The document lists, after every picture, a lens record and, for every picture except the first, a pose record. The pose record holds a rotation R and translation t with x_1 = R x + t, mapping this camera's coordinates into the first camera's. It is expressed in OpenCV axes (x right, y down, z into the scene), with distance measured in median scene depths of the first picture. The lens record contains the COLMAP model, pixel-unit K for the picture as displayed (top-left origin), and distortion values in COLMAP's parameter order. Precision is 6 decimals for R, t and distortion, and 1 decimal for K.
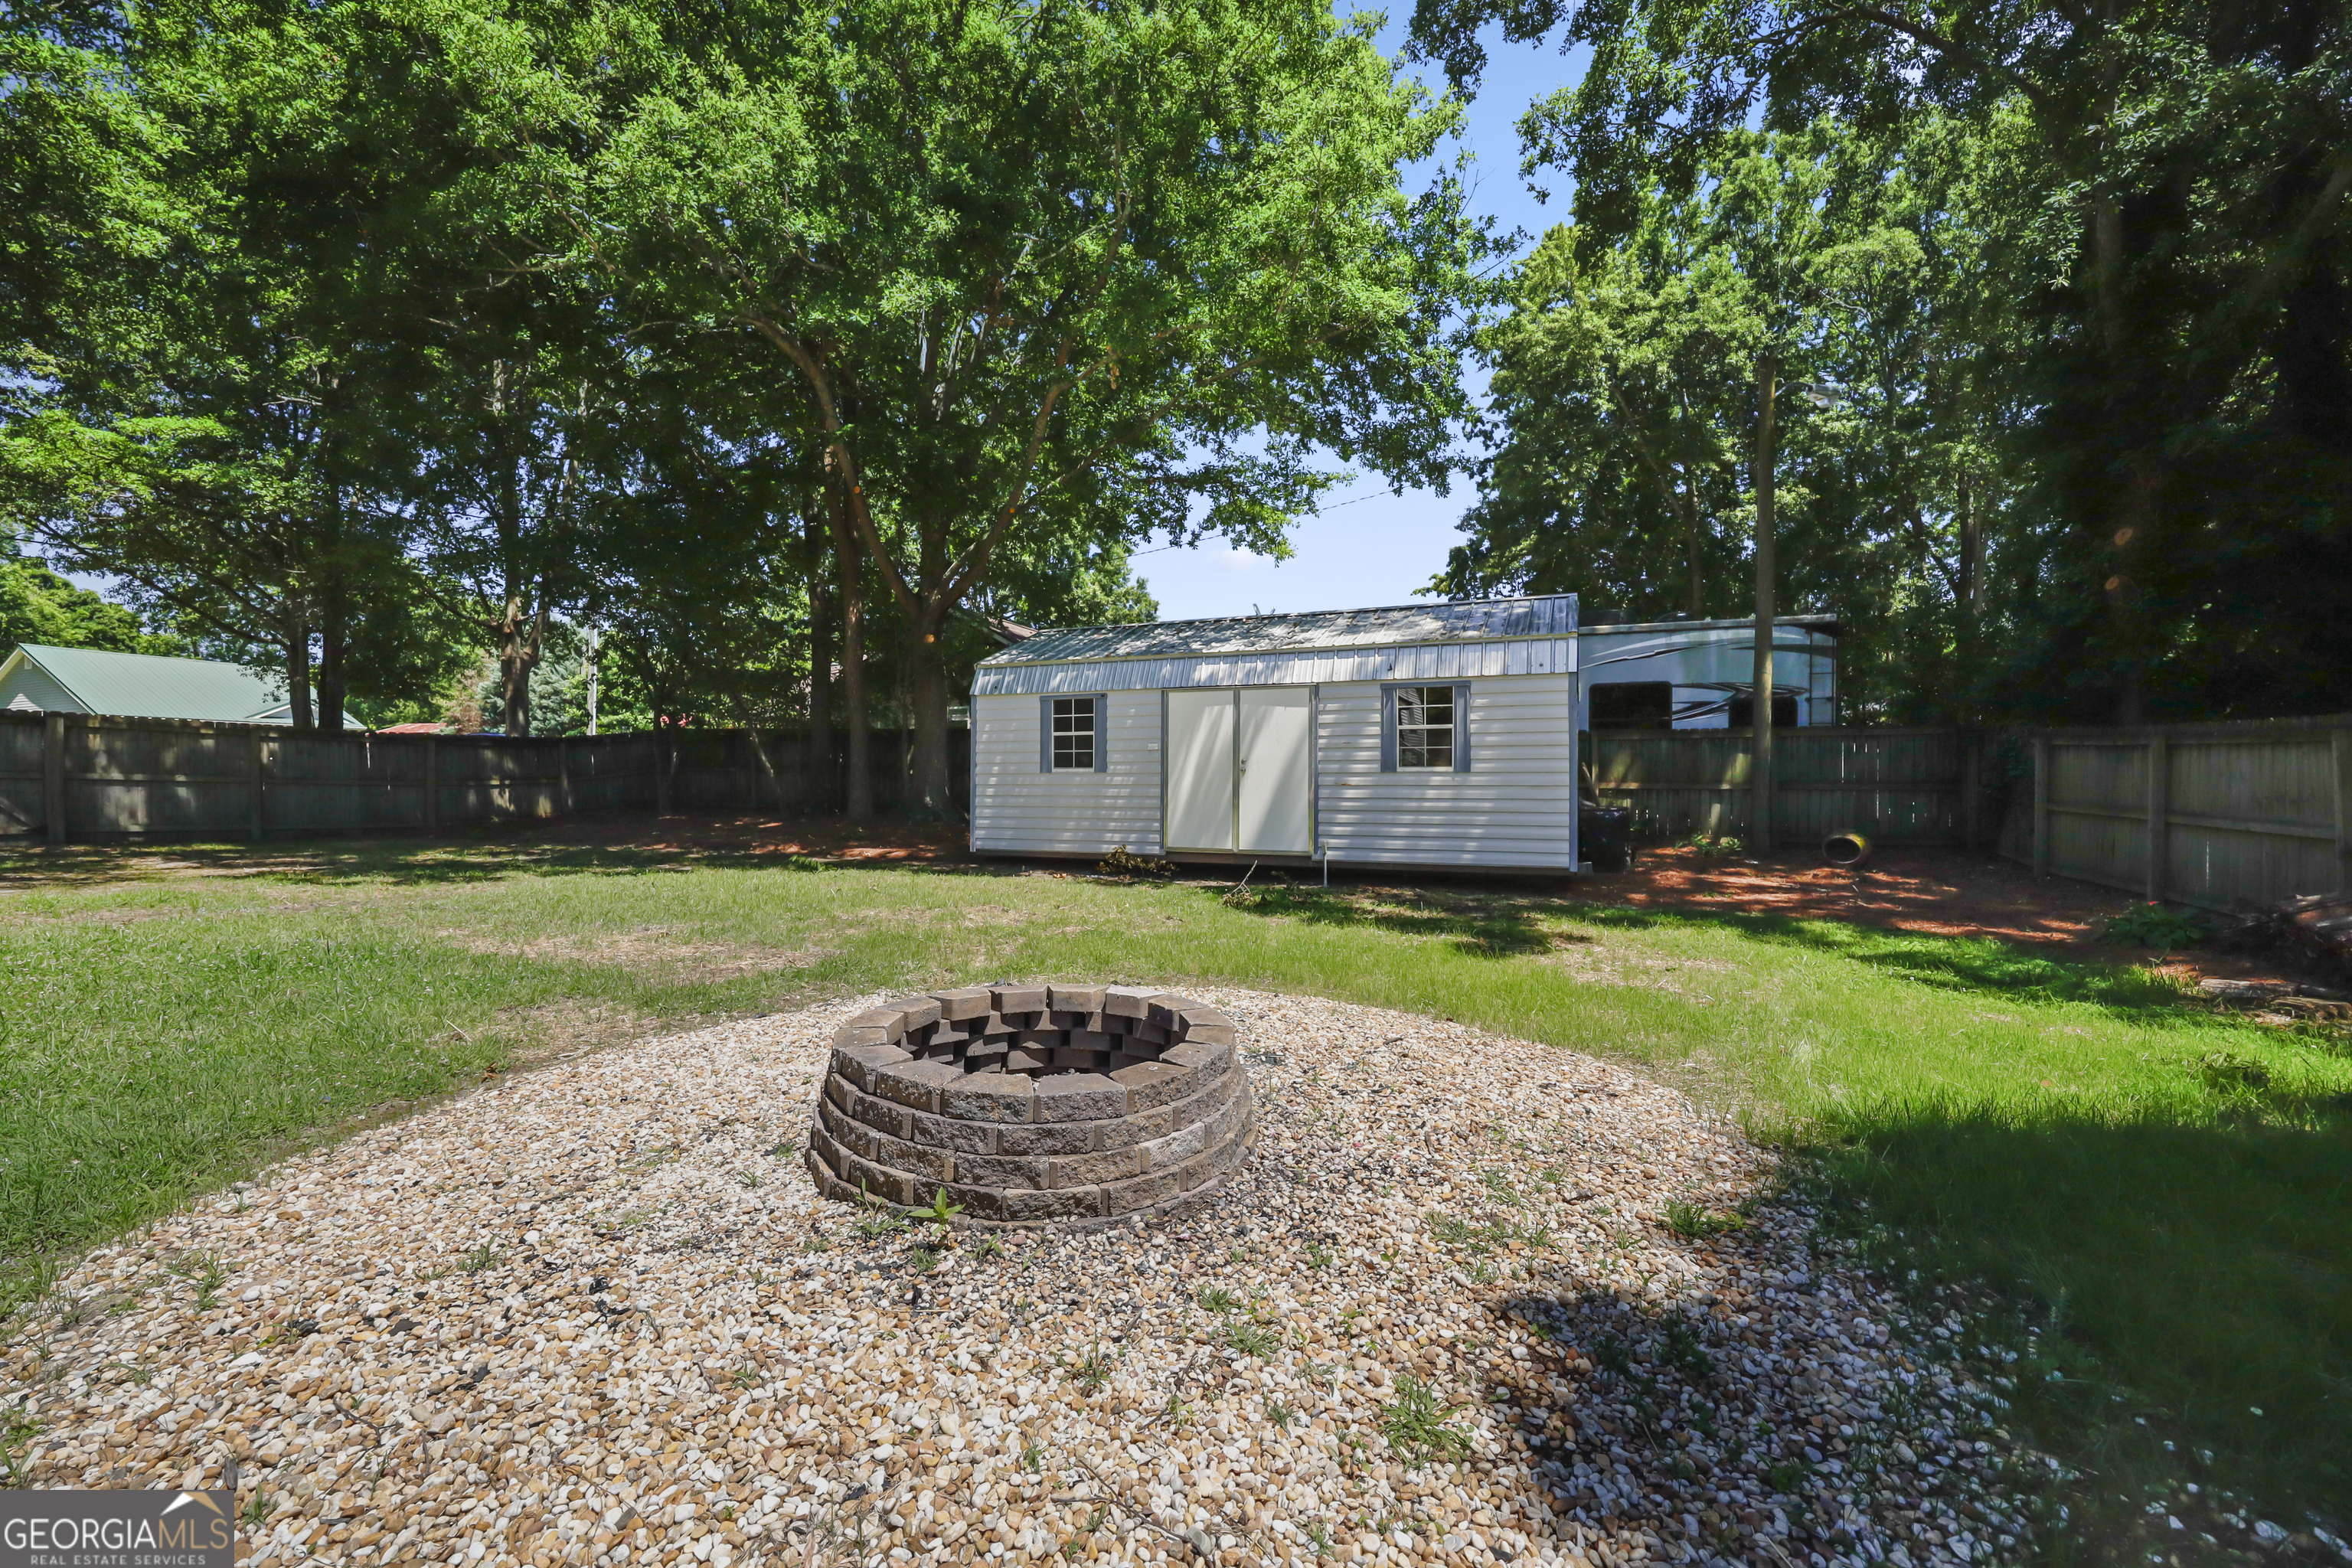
lens RADIAL K [[920.5, 0, 1203.8], [0, 920.5, 825.2], [0, 0, 1]] dist [-0.000909, -0.000029]
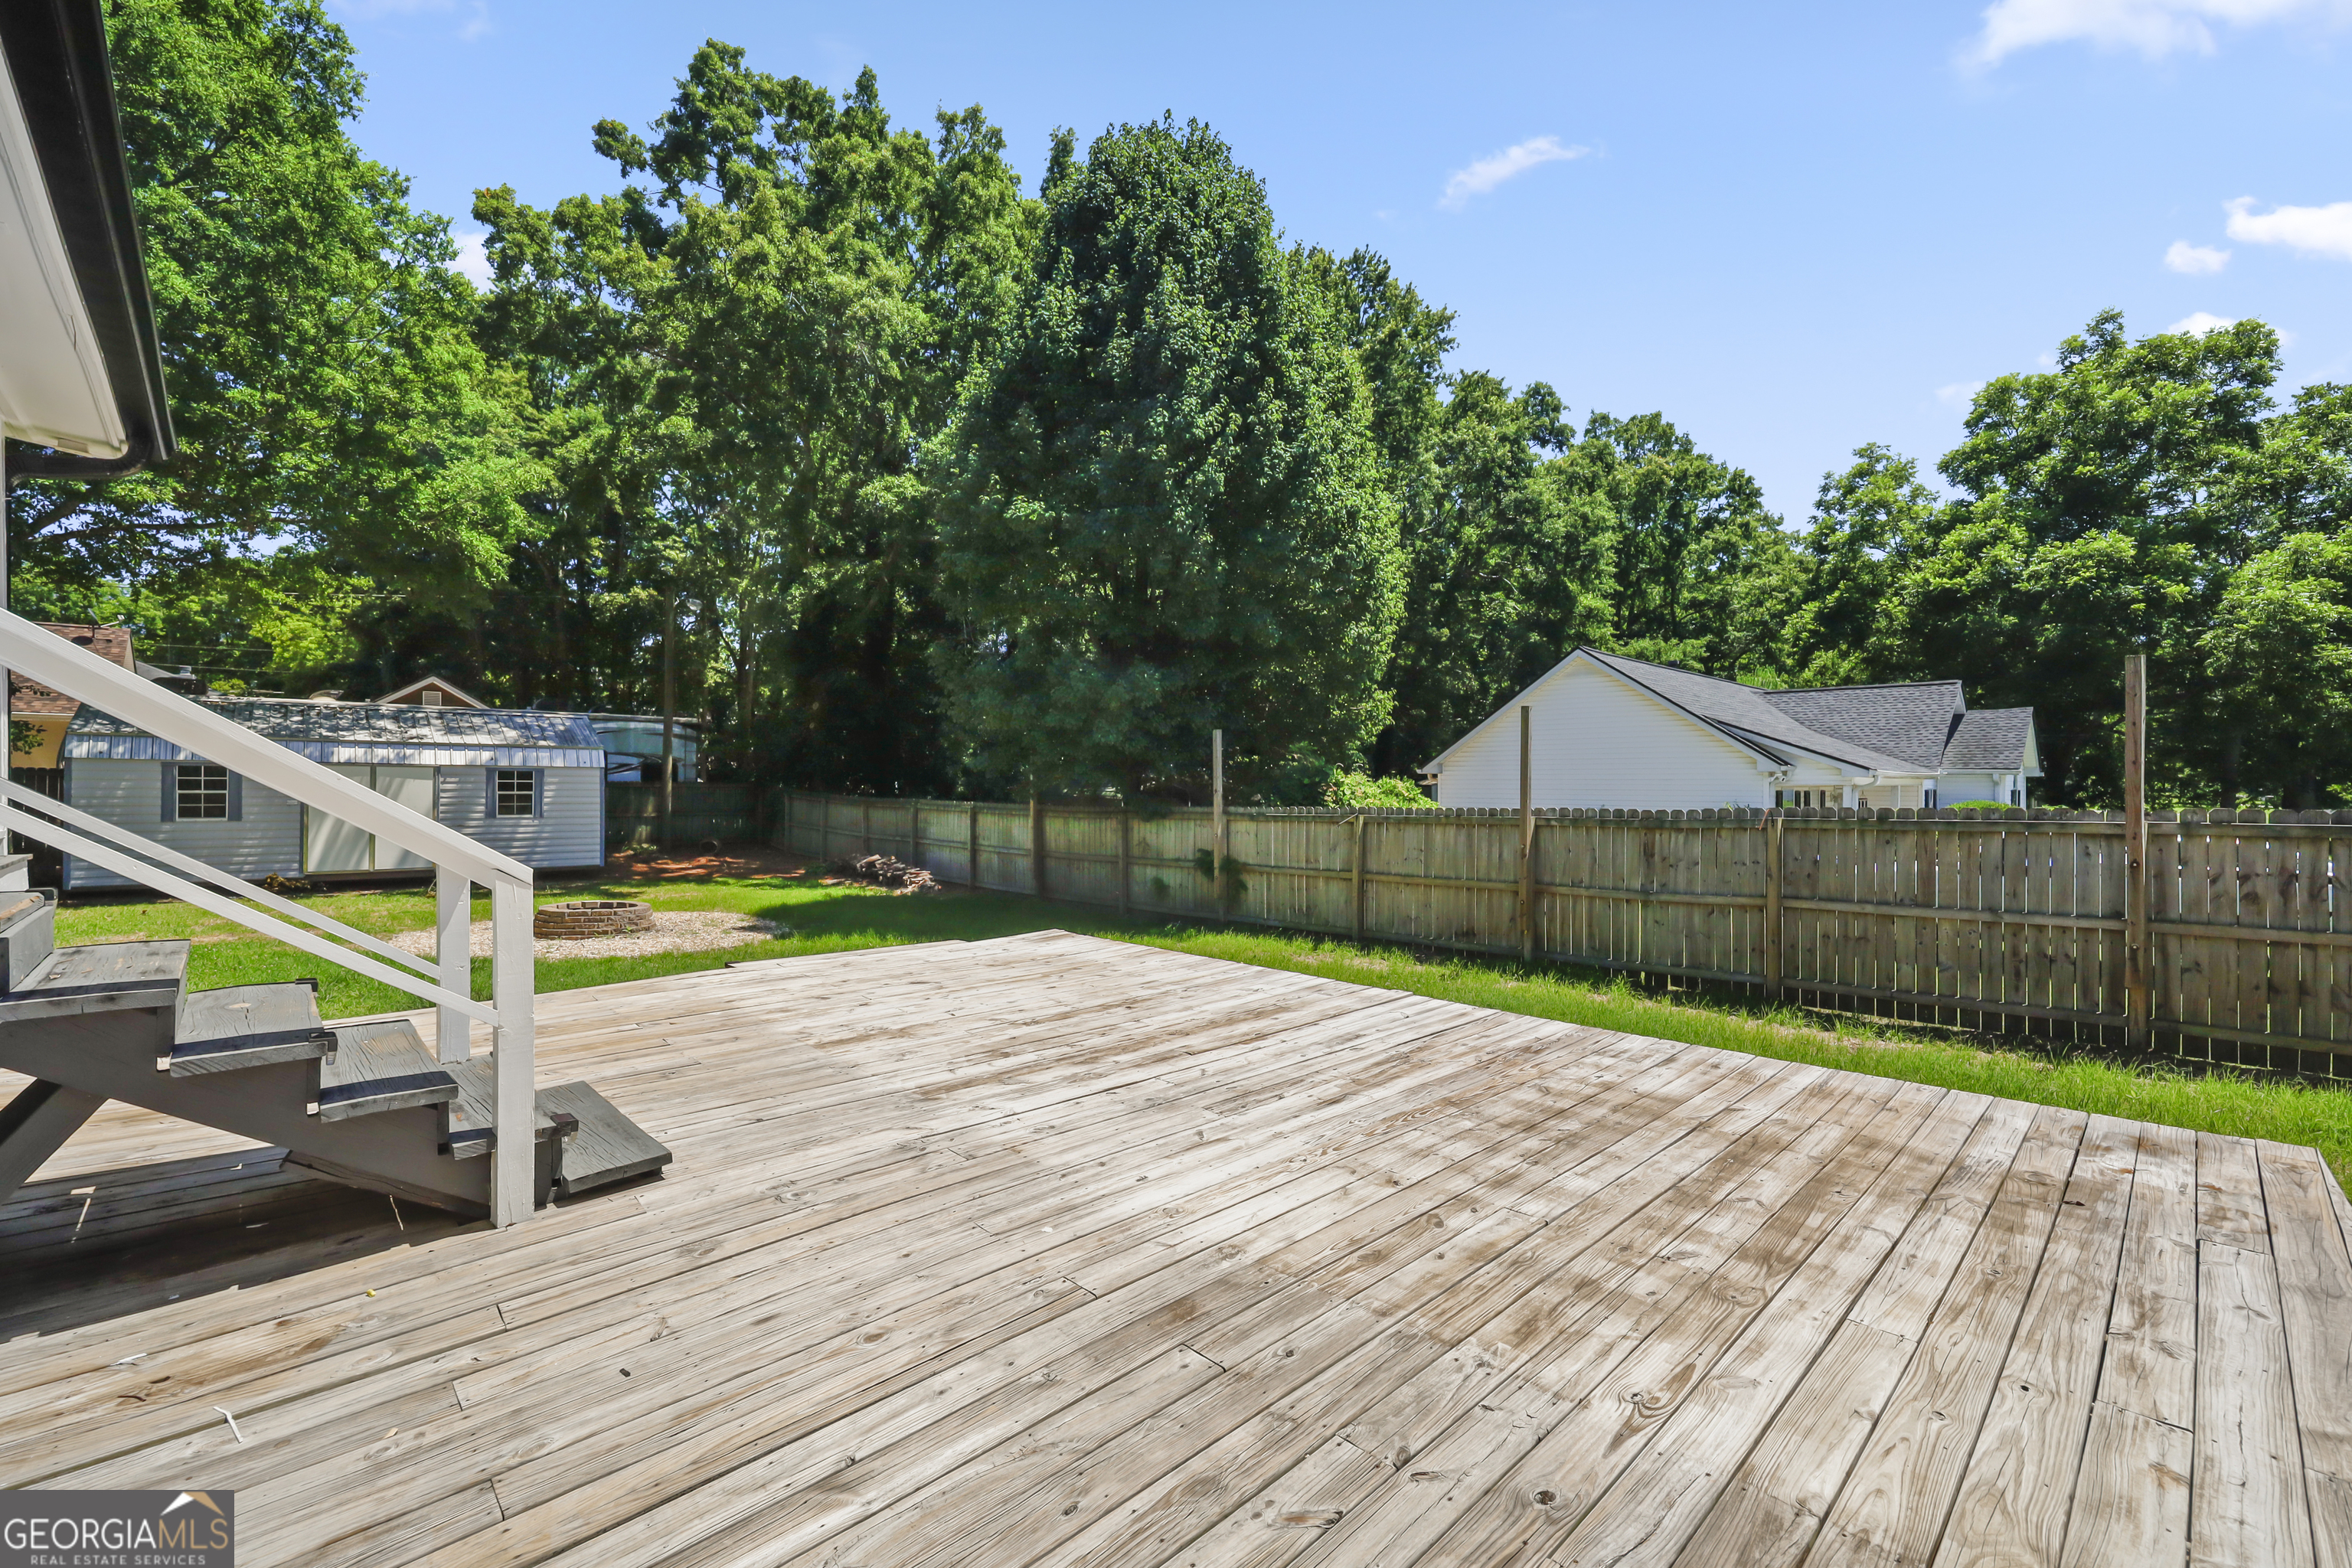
lens RADIAL K [[982.8, 0, 1177.4], [0, 982.8, 790.4], [0, 0, 1]] dist [0.005253, 0.000257]
pose [[0.437560, -0.000771, 0.899189, -0.809490], [0.029033, 0.999490, -0.013271, -0.042964], [-0.898721, 0.031913, 0.437359, -0.876130]]
